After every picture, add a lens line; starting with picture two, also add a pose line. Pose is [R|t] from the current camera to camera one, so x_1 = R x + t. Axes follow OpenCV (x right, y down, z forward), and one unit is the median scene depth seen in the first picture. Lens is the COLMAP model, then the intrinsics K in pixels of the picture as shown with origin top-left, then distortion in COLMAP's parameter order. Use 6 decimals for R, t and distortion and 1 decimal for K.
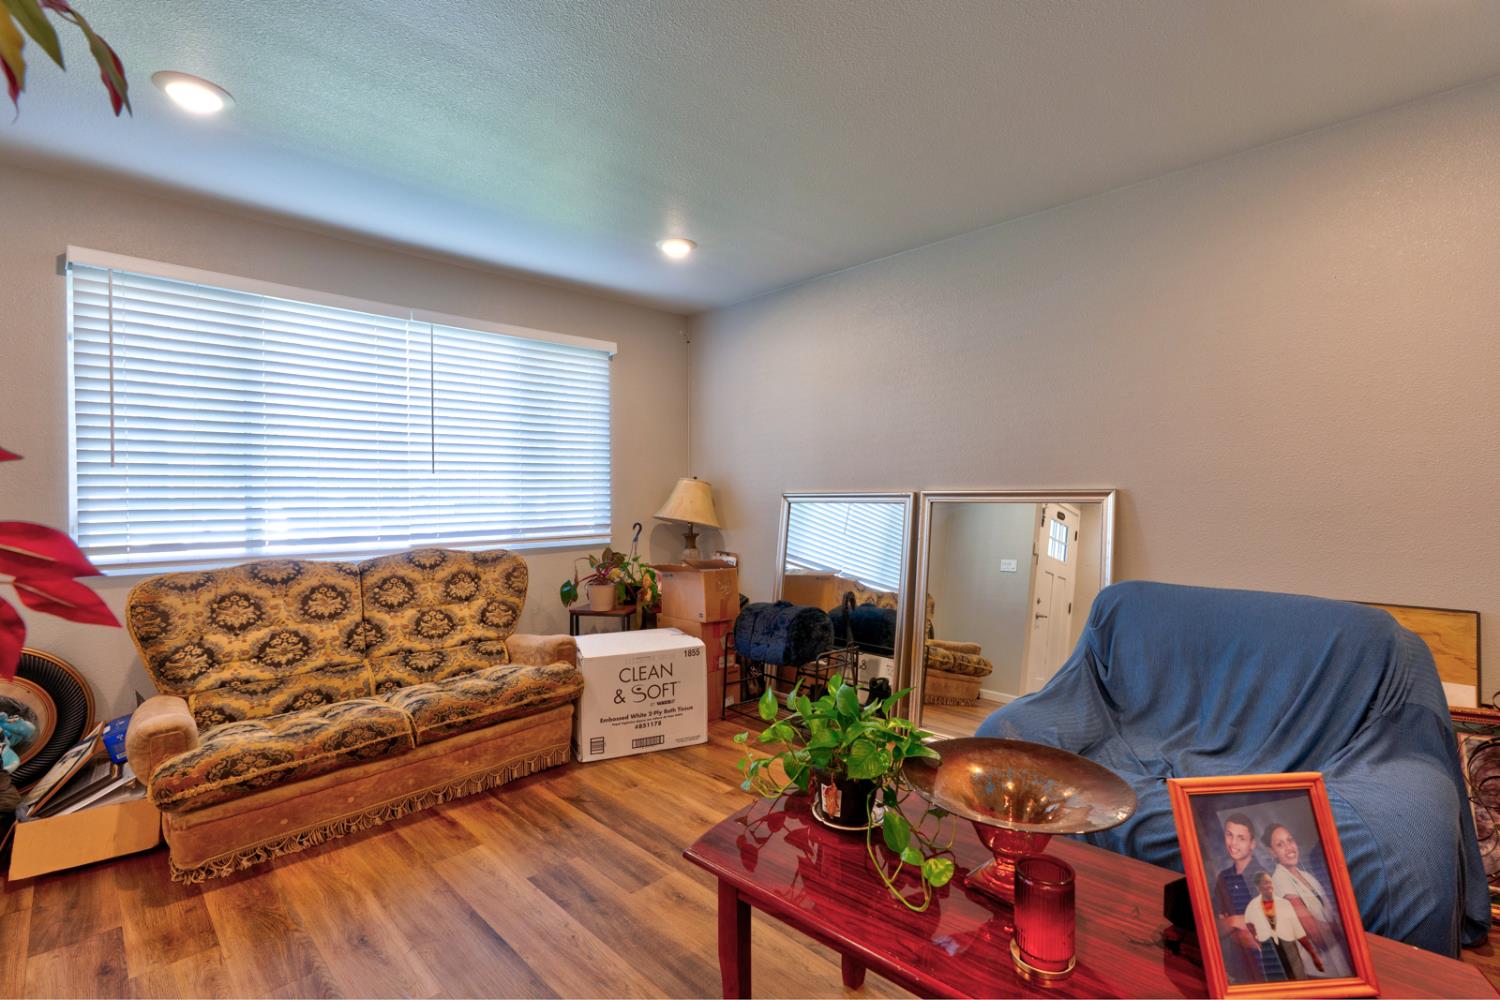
lens RADIAL K [[683.1, 0, 748.7], [0, 683.1, 477.9], [0, 0, 1]] dist [-0.000167, 0.000575]
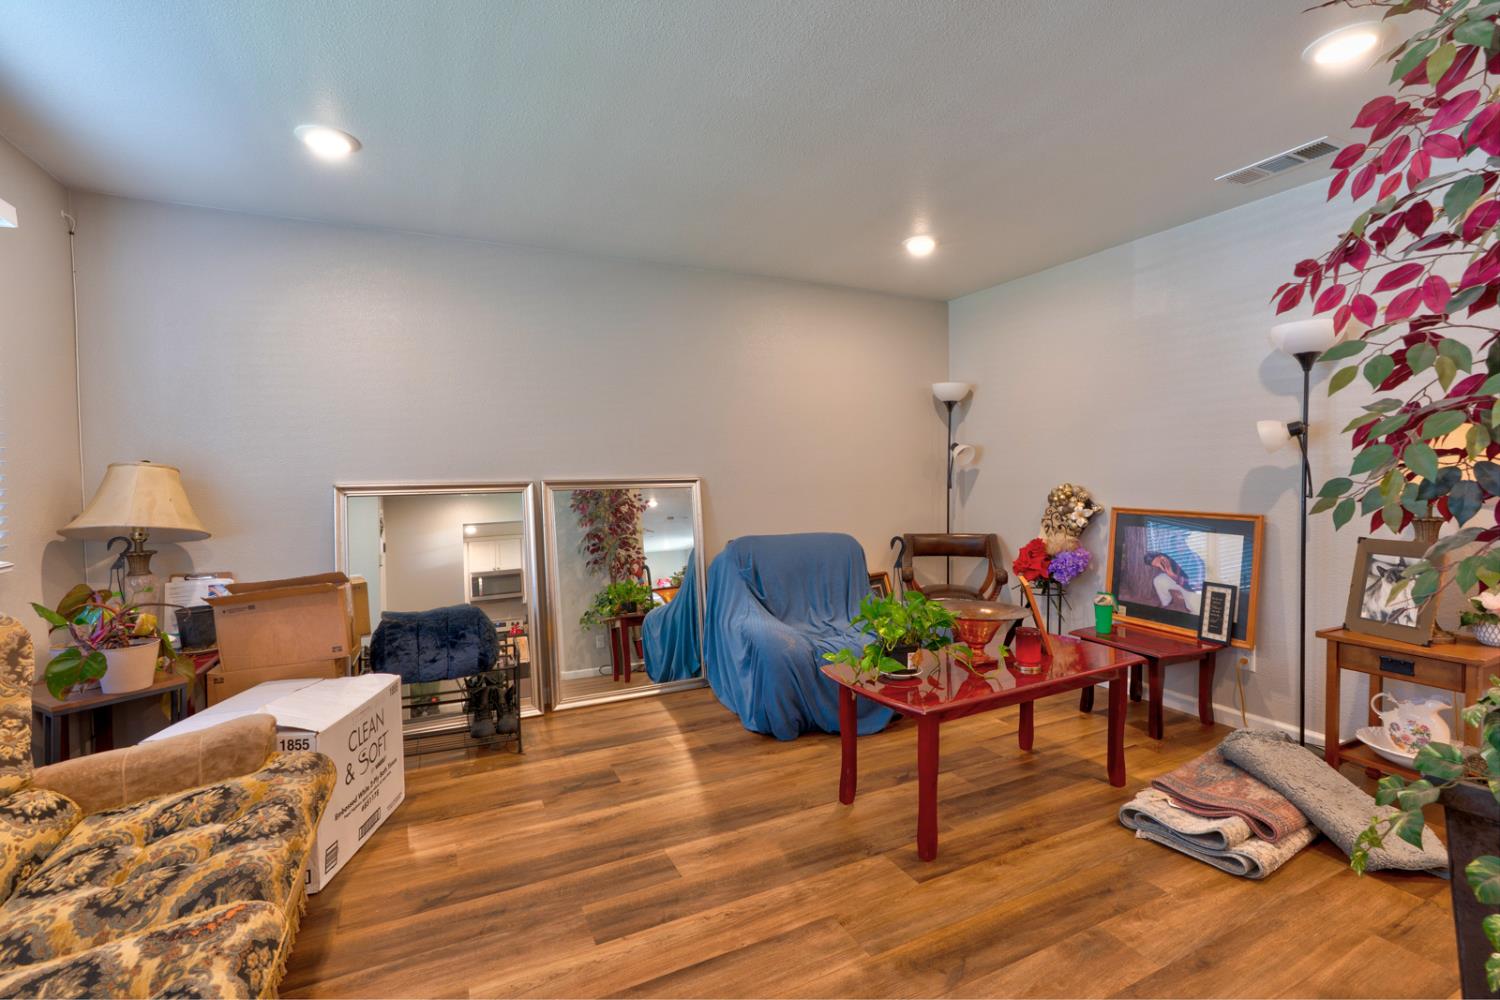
lens RADIAL K [[683.1, 0, 748.7], [0, 683.1, 477.9], [0, 0, 1]] dist [-0.000167, 0.000575]
pose [[0.317319, 0.003264, 0.948313, -0.806602], [-0.009825, 0.999952, -0.000155, 0.013138], [-0.948268, -0.009268, 0.317336, 0.432542]]
